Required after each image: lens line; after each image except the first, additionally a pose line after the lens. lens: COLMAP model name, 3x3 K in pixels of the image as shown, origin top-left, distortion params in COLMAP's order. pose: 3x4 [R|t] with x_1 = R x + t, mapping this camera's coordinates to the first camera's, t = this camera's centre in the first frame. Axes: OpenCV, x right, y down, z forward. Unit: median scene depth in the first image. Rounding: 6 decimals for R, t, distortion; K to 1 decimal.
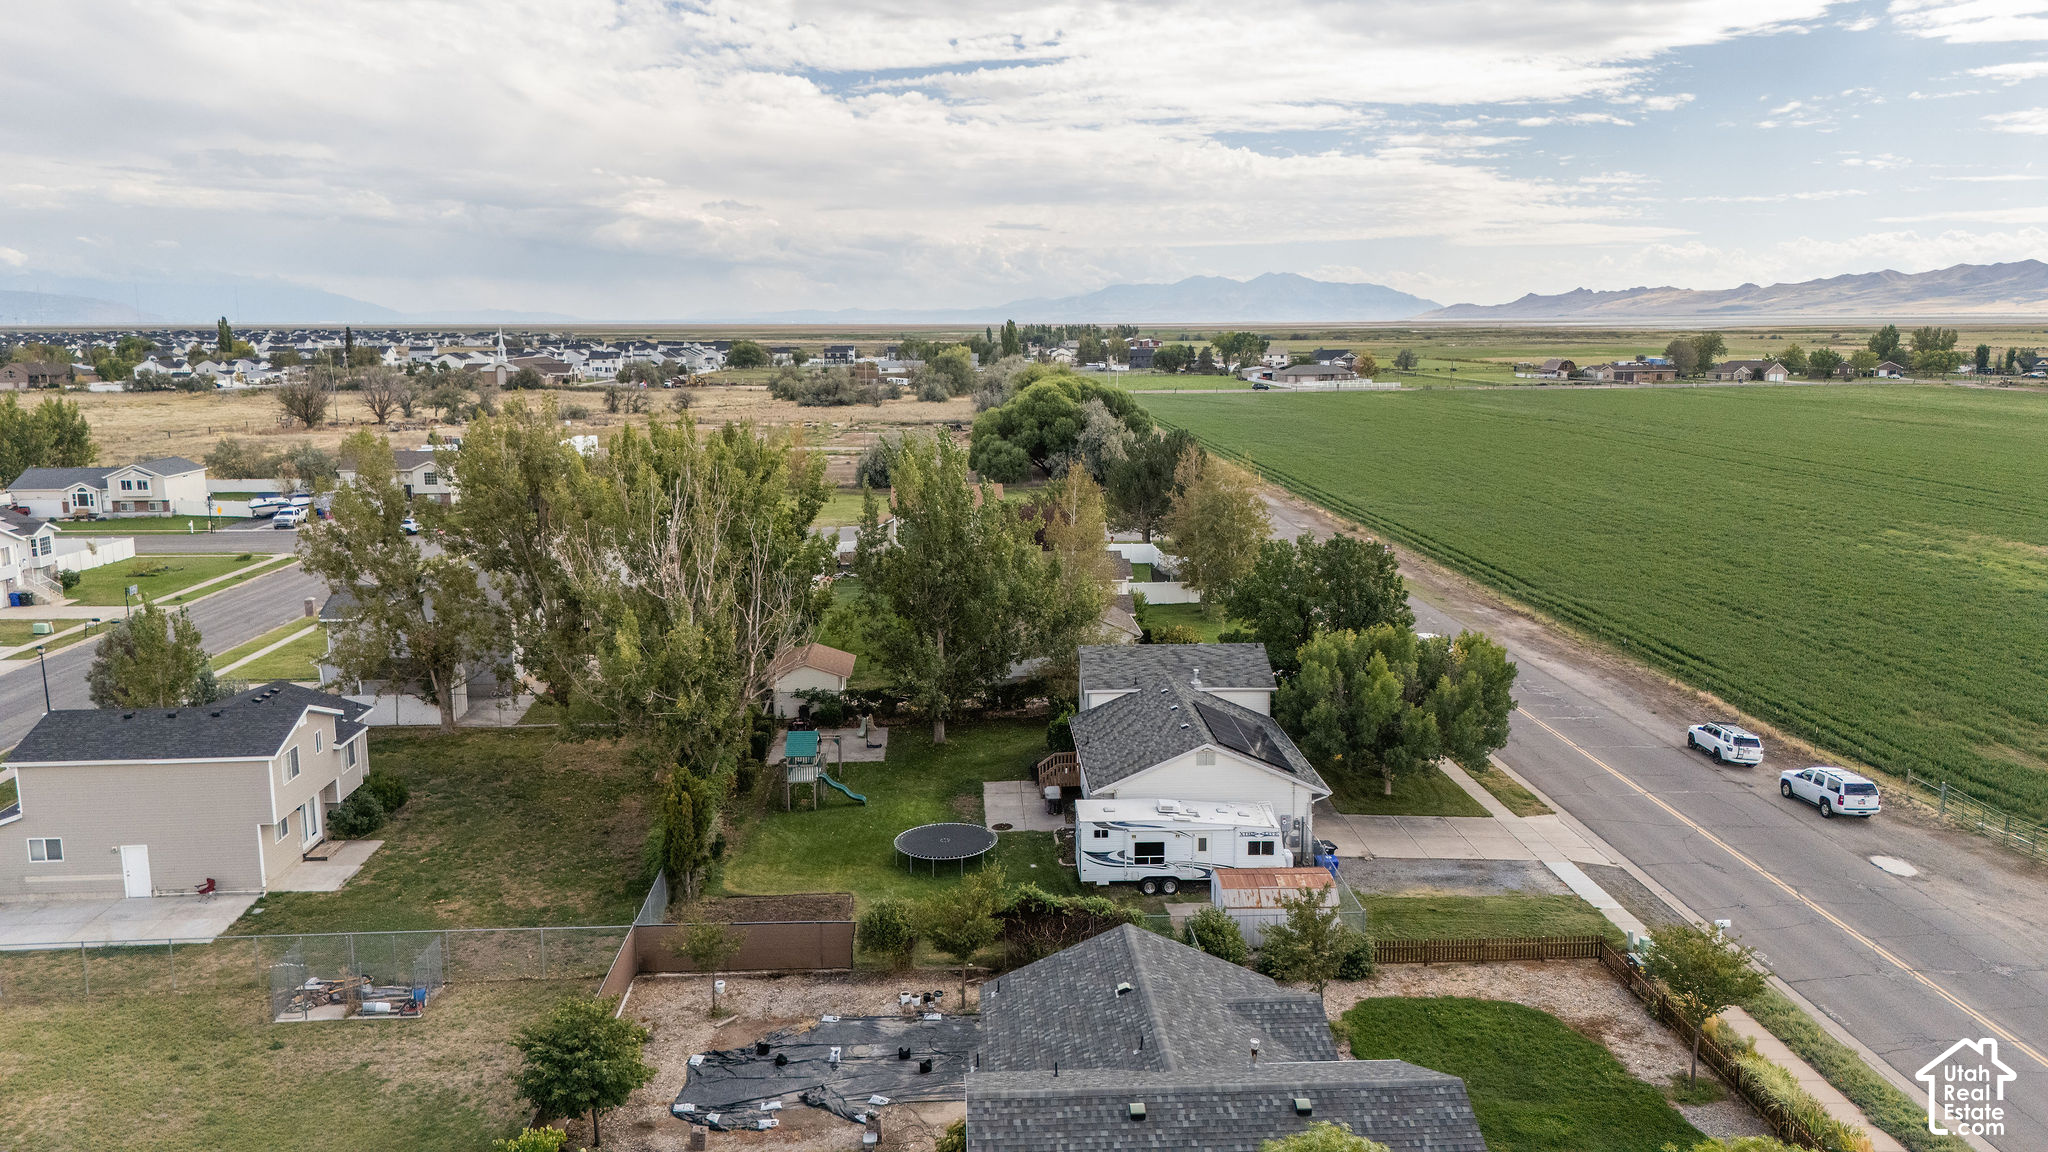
lens RADIAL K [[1478.9, 0, 1024.0], [0, 1478.9, 576.0], [0, 0, 1]] dist [0.060865, -0.062383]
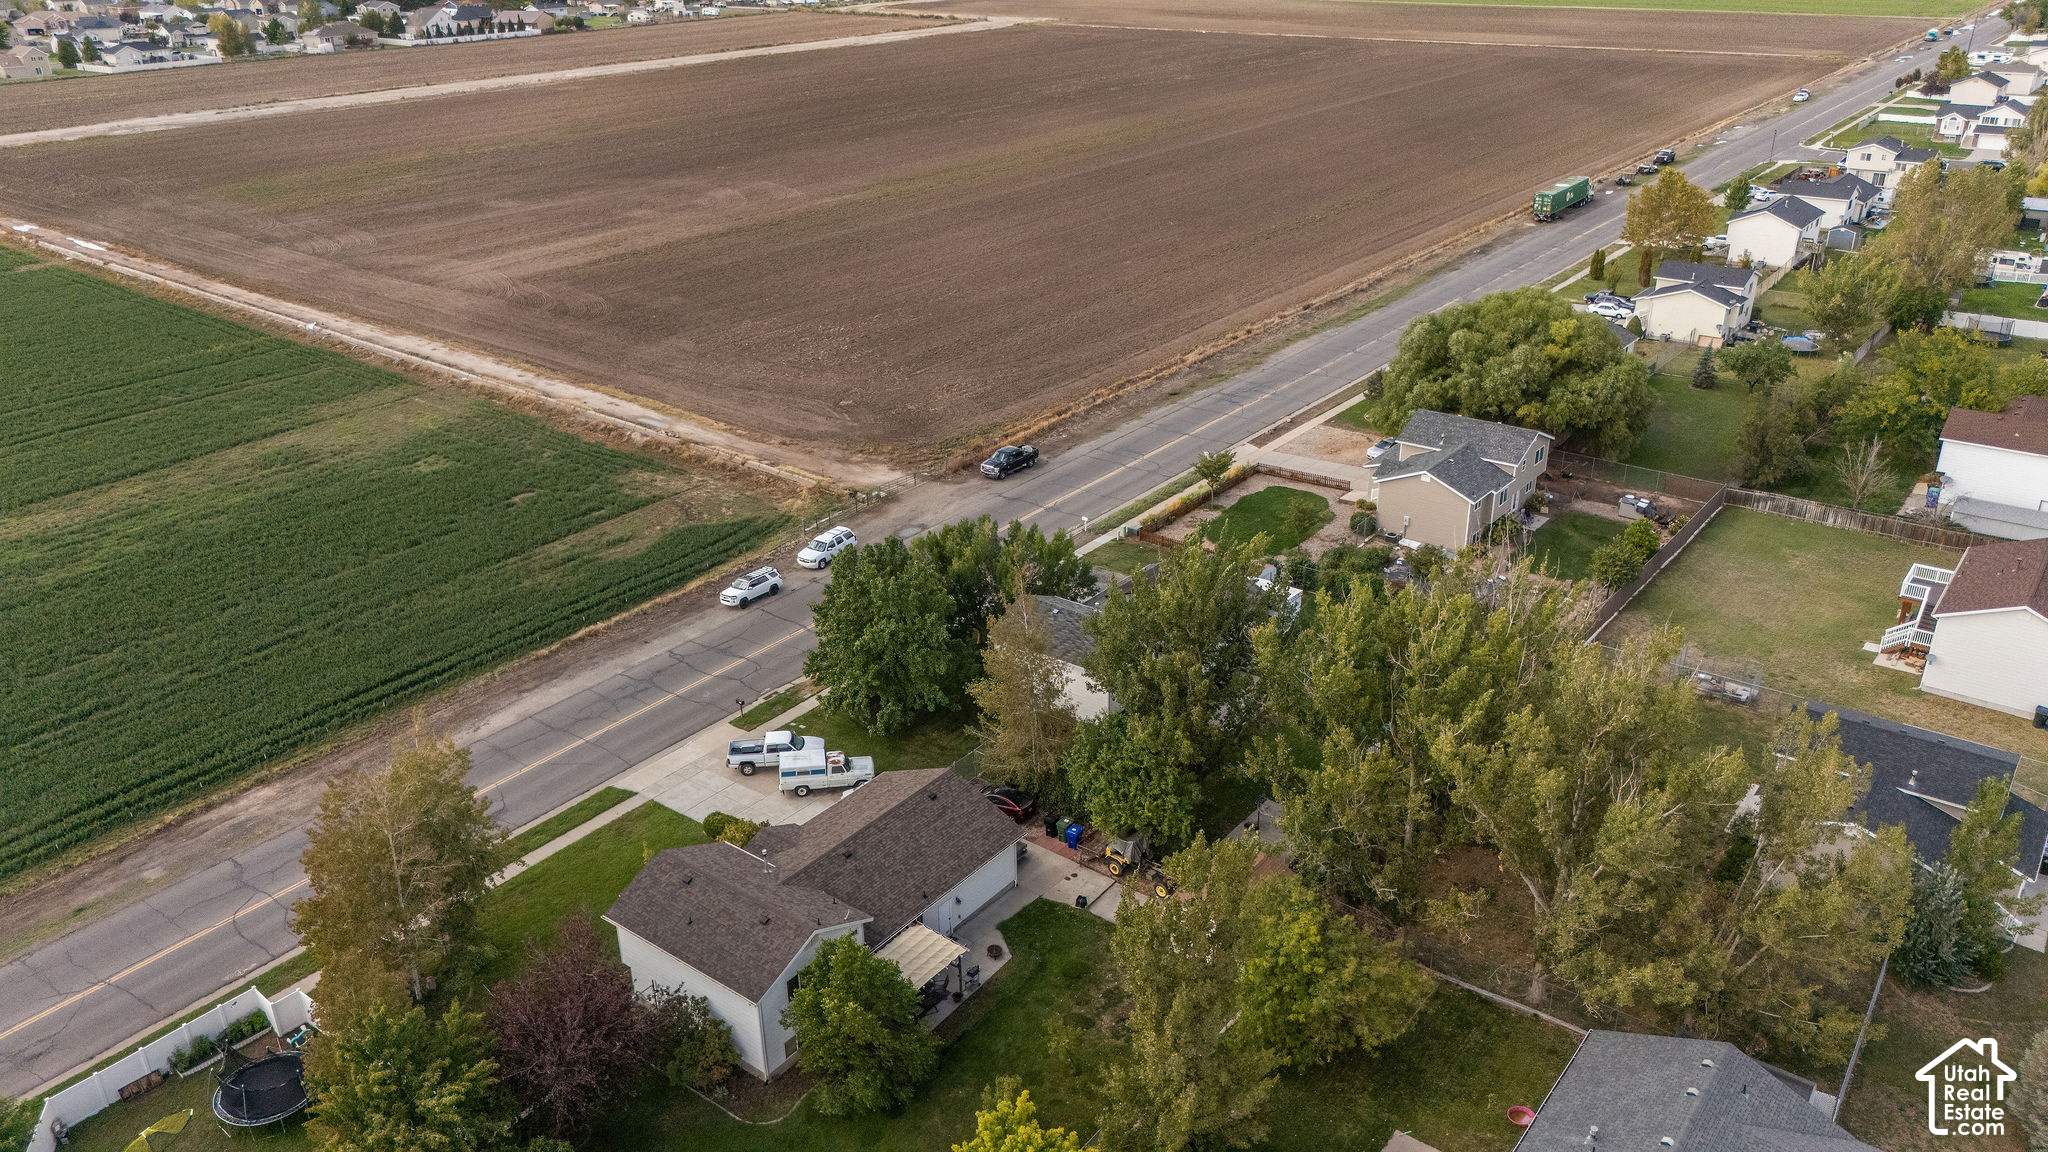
lens RADIAL K [[1478.9, 0, 1024.0], [0, 1478.9, 576.0], [0, 0, 1]] dist [0.060865, -0.062383]
pose [[-0.759769, -0.258859, 0.596442, -0.616054], [0.120144, 0.845640, 0.520057, -0.655301], [-0.638996, 0.466782, -0.611391, 1.860416]]
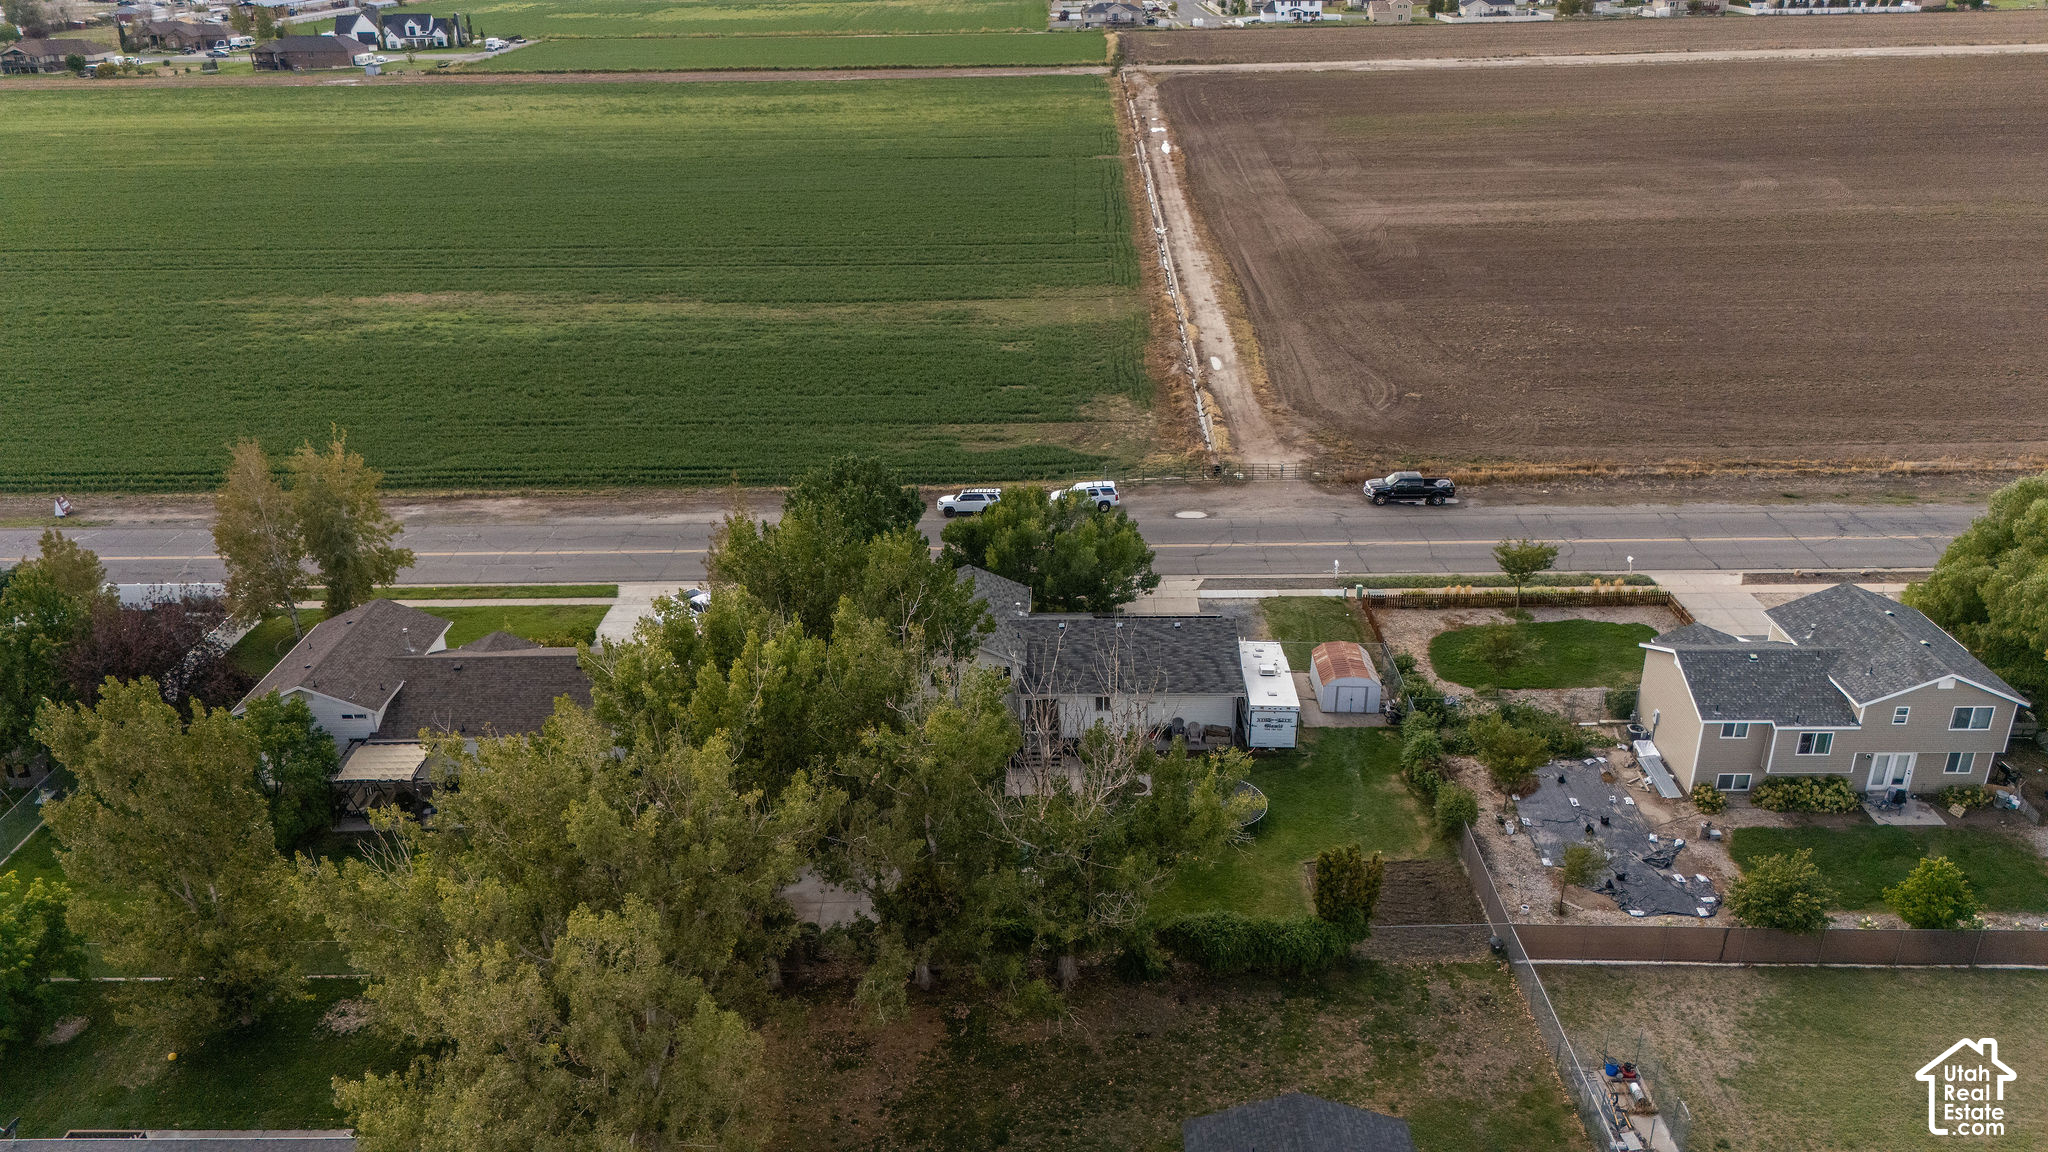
lens RADIAL K [[1478.9, 0, 1024.0], [0, 1478.9, 576.0], [0, 0, 1]] dist [0.060865, -0.062383]
pose [[0.057480, -0.412401, 0.909187, -0.914308], [0.177695, 0.900378, 0.397170, -0.410595], [-0.982406, 0.138728, 0.125035, 0.869466]]
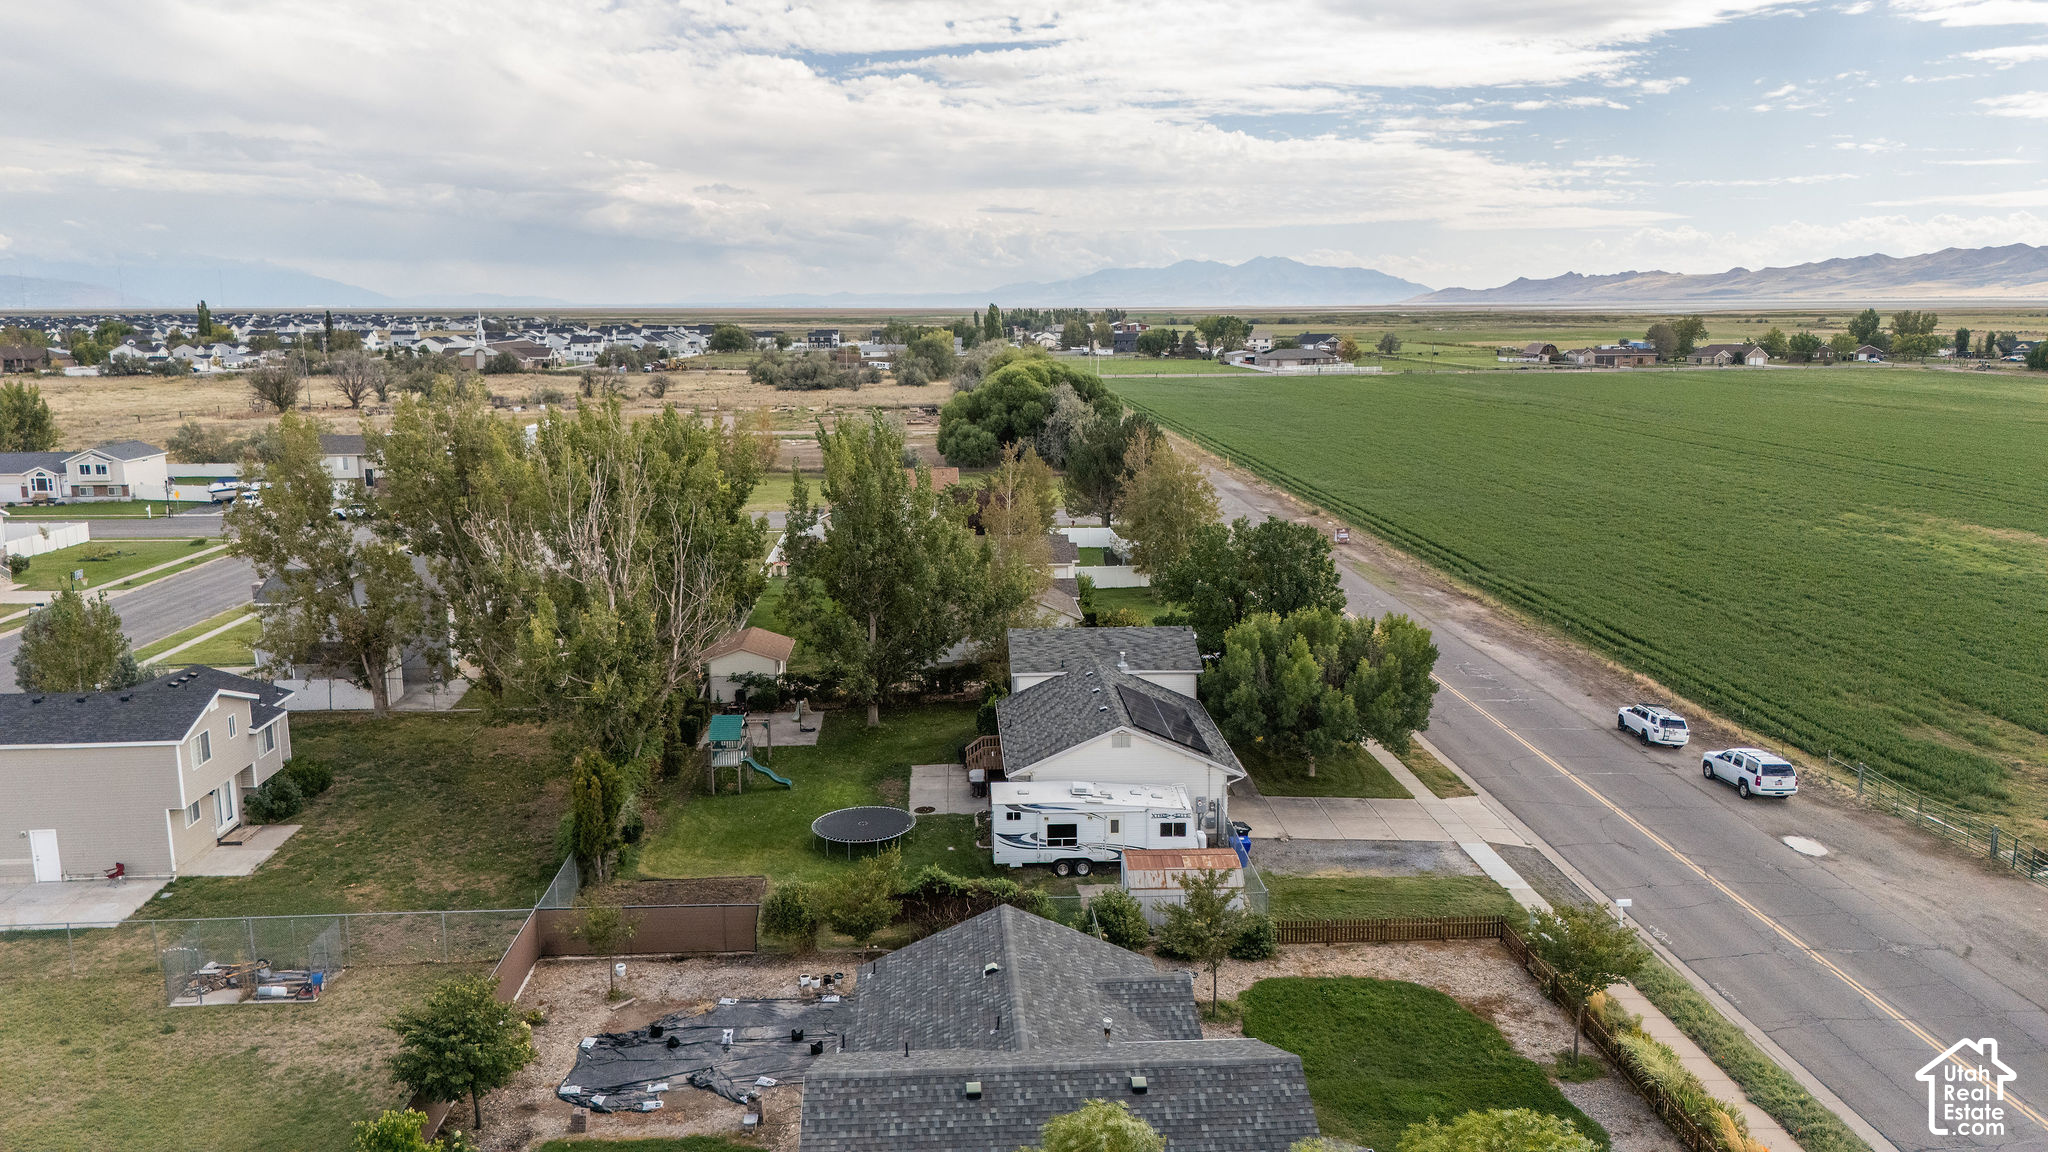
lens RADIAL K [[1478.9, 0, 1024.0], [0, 1478.9, 576.0], [0, 0, 1]] dist [0.060865, -0.062383]
pose [[0.999978, -0.001210, 0.006546, 0.042883], [0.001141, 0.999945, 0.010417, 0.000849], [-0.006559, -0.010409, 0.999924, -0.000257]]
